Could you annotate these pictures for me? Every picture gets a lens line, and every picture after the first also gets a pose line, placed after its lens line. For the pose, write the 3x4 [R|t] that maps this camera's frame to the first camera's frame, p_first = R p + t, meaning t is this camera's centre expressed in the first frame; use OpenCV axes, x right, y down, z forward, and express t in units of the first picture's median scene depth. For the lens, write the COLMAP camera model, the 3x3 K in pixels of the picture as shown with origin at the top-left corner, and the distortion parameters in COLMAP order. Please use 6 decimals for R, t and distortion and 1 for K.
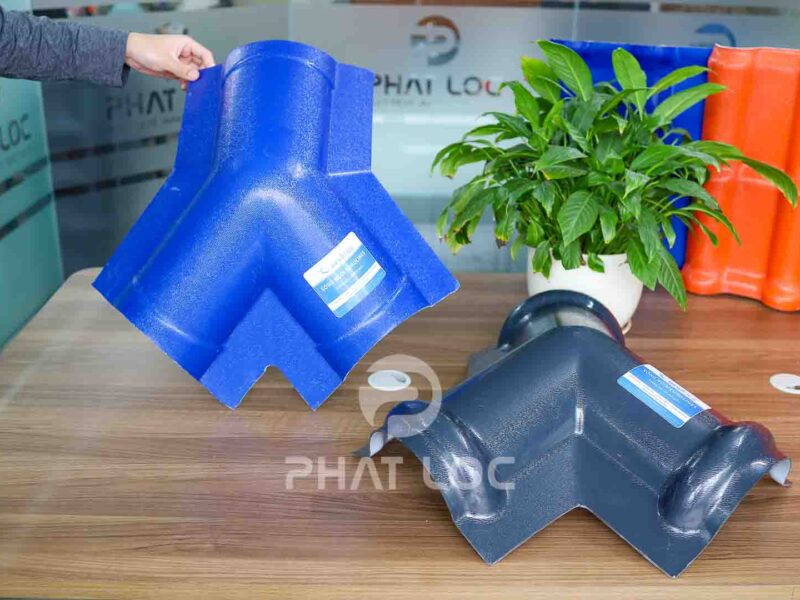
lens RADIAL K [[783.9, 0, 400.0], [0, 783.9, 300.0], [0, 0, 1]] dist [-0.062728, 0.002746]
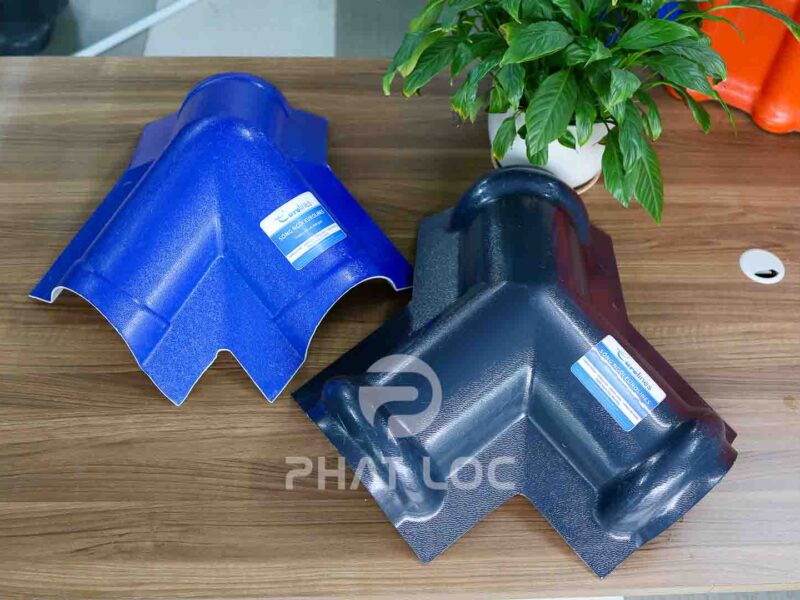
lens RADIAL K [[783.9, 0, 400.0], [0, 783.9, 300.0], [0, 0, 1]] dist [-0.062728, 0.002746]
pose [[0.999195, -0.018219, 0.035733, 0.049263], [-0.000614, 0.883837, 0.467795, -0.432362], [-0.040105, -0.467441, 0.883114, 0.246437]]
